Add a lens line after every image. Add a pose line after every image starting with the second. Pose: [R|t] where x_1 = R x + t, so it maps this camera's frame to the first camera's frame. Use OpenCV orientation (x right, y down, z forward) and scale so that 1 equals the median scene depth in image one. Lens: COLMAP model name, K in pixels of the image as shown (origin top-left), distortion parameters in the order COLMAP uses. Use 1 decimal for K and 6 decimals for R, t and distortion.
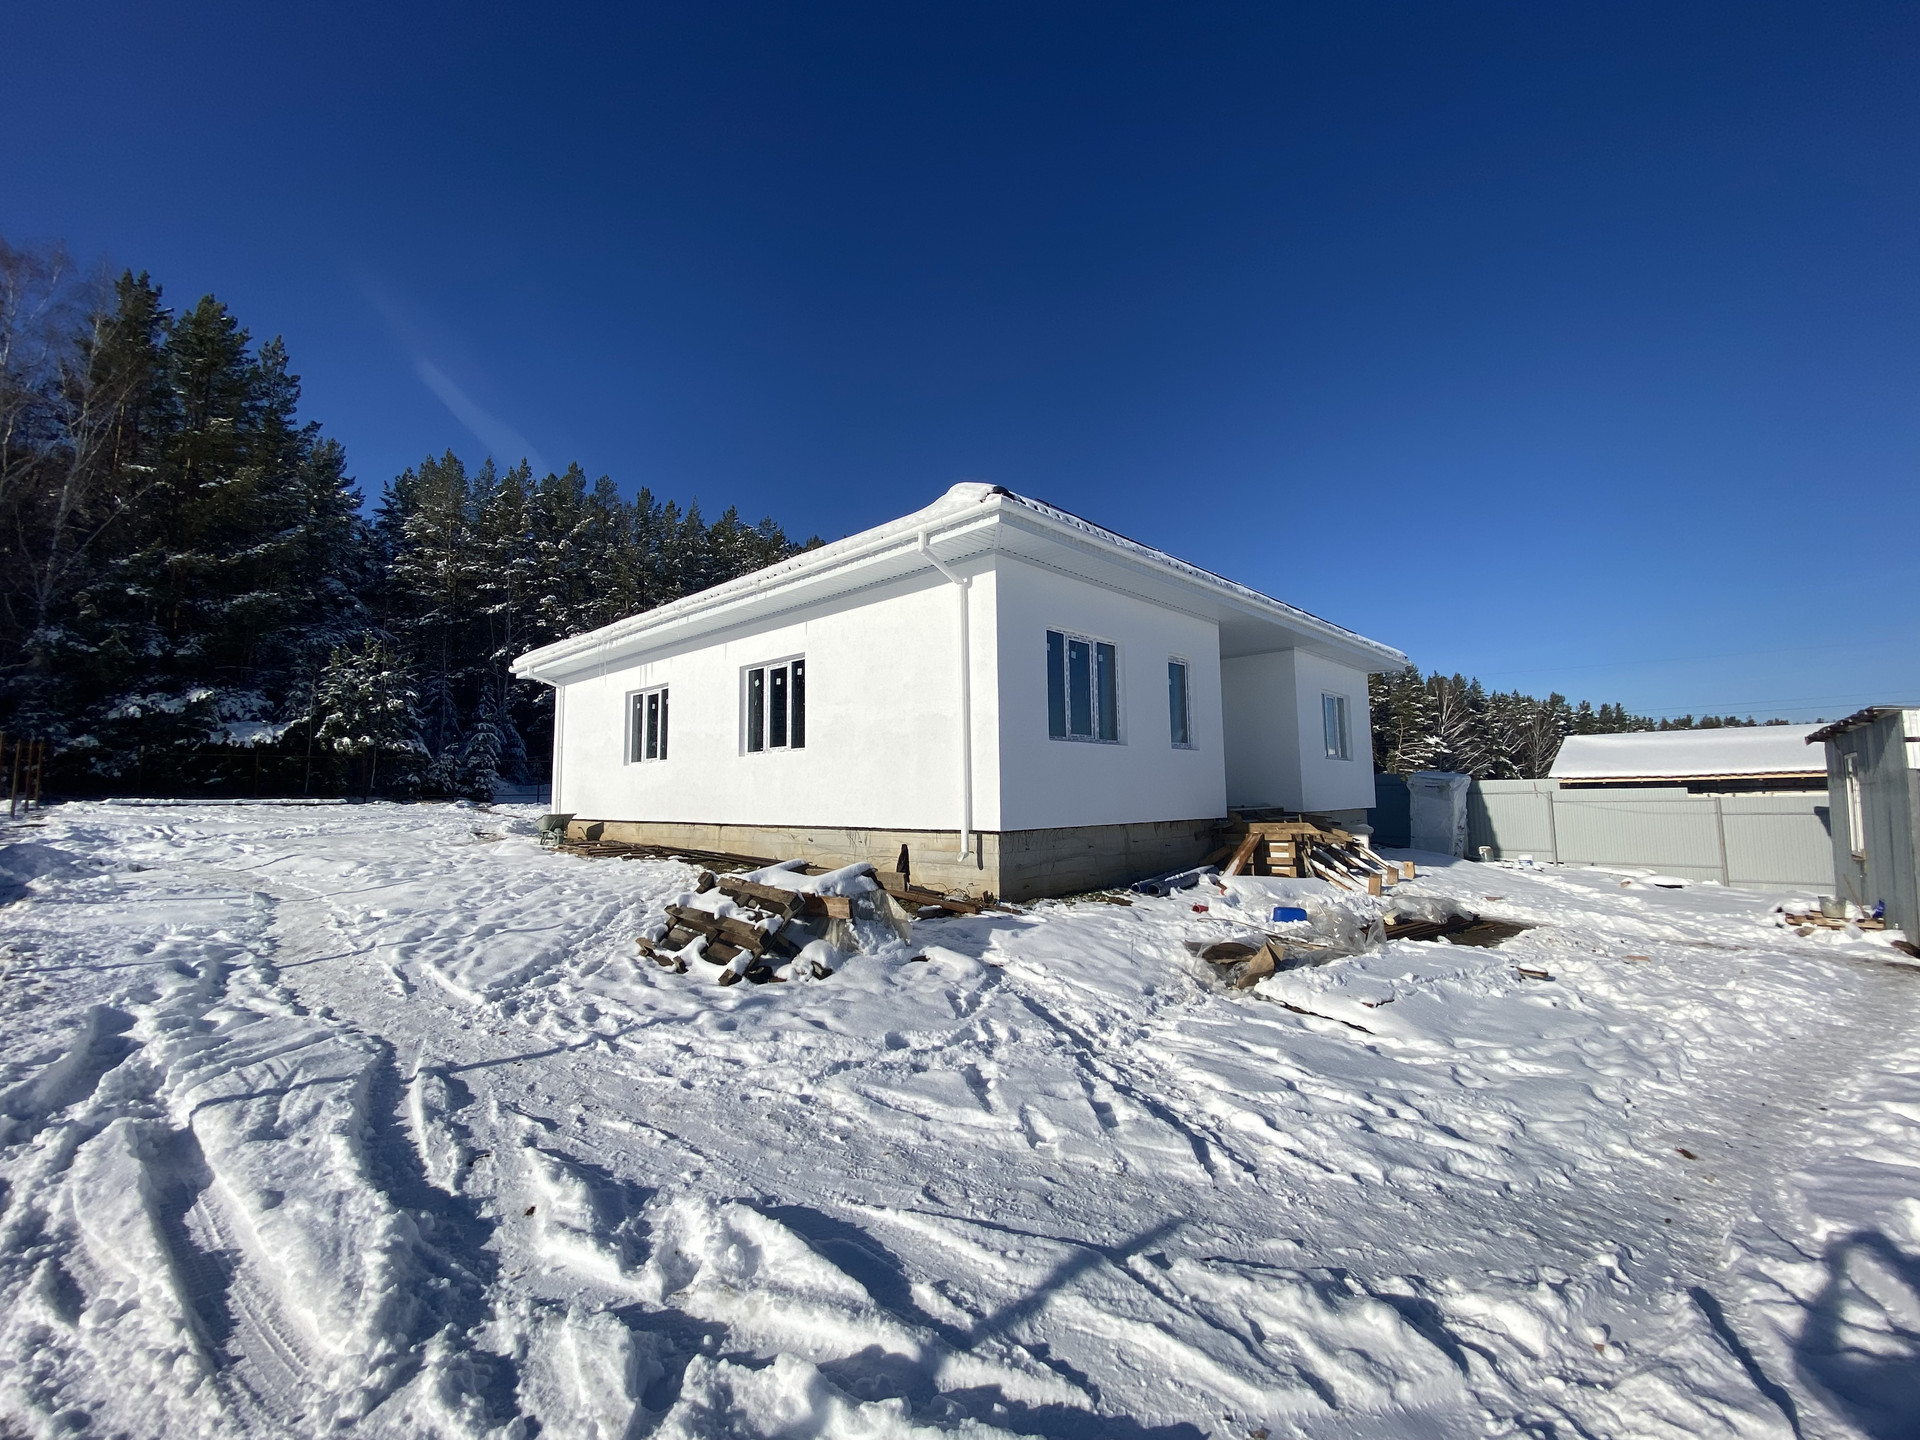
lens RADIAL K [[808.0, 0, 960.0], [0, 808.0, 720.0], [0, 0, 1]] dist [0.033081, -0.026475]
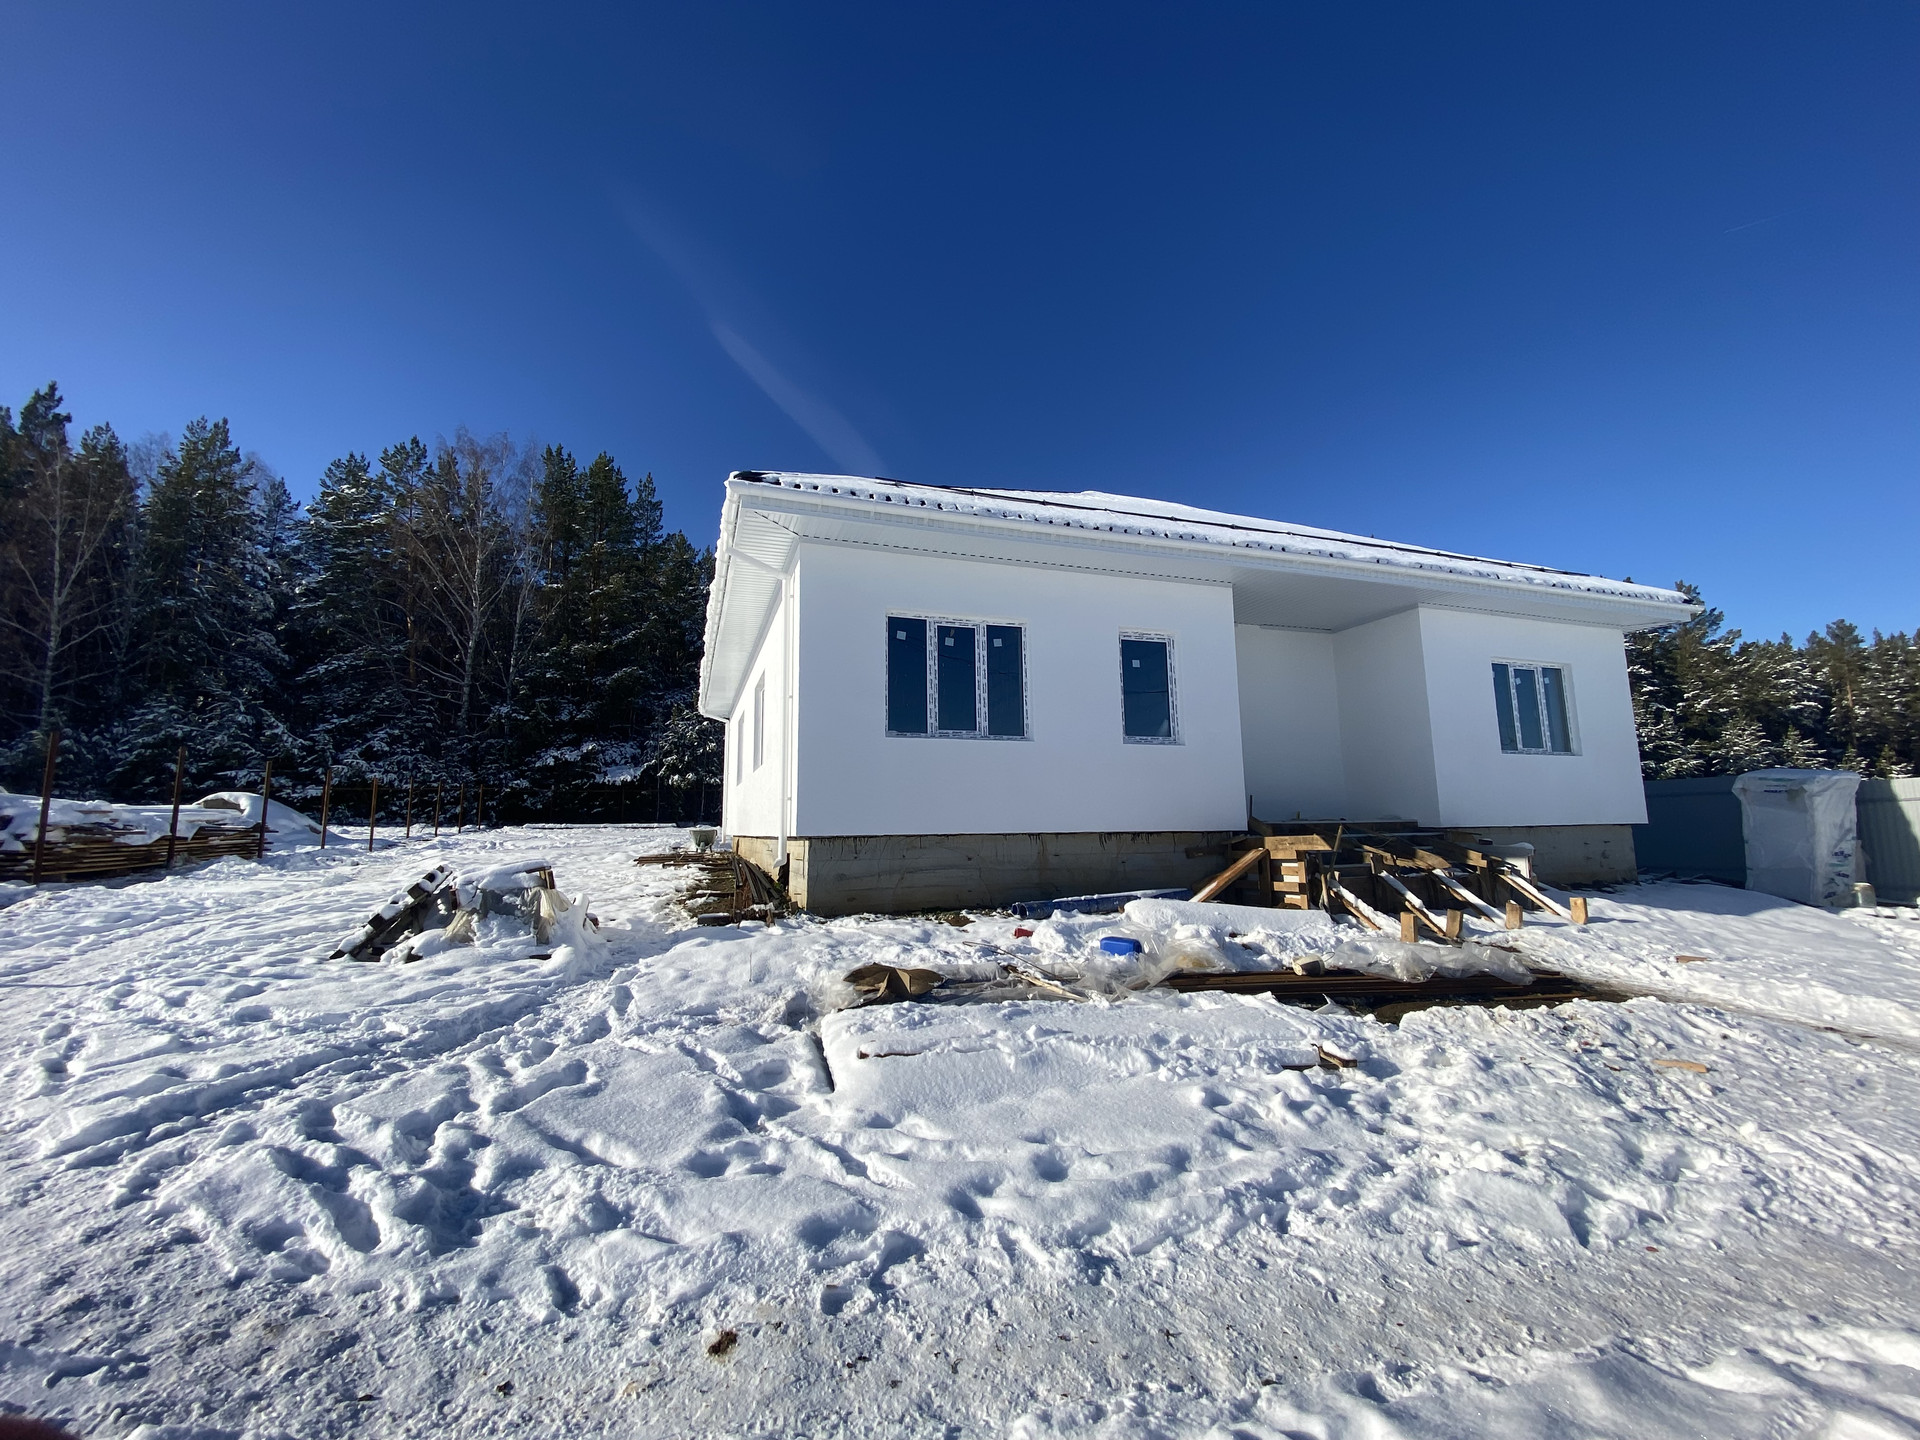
lens RADIAL K [[808.0, 0, 960.0], [0, 808.0, 720.0], [0, 0, 1]] dist [0.033081, -0.026475]
pose [[0.884663, -0.064615, -0.461732, 0.356033], [0.046501, 0.997640, -0.050516, 0.032371], [0.463906, 0.023218, 0.885580, 0.141584]]
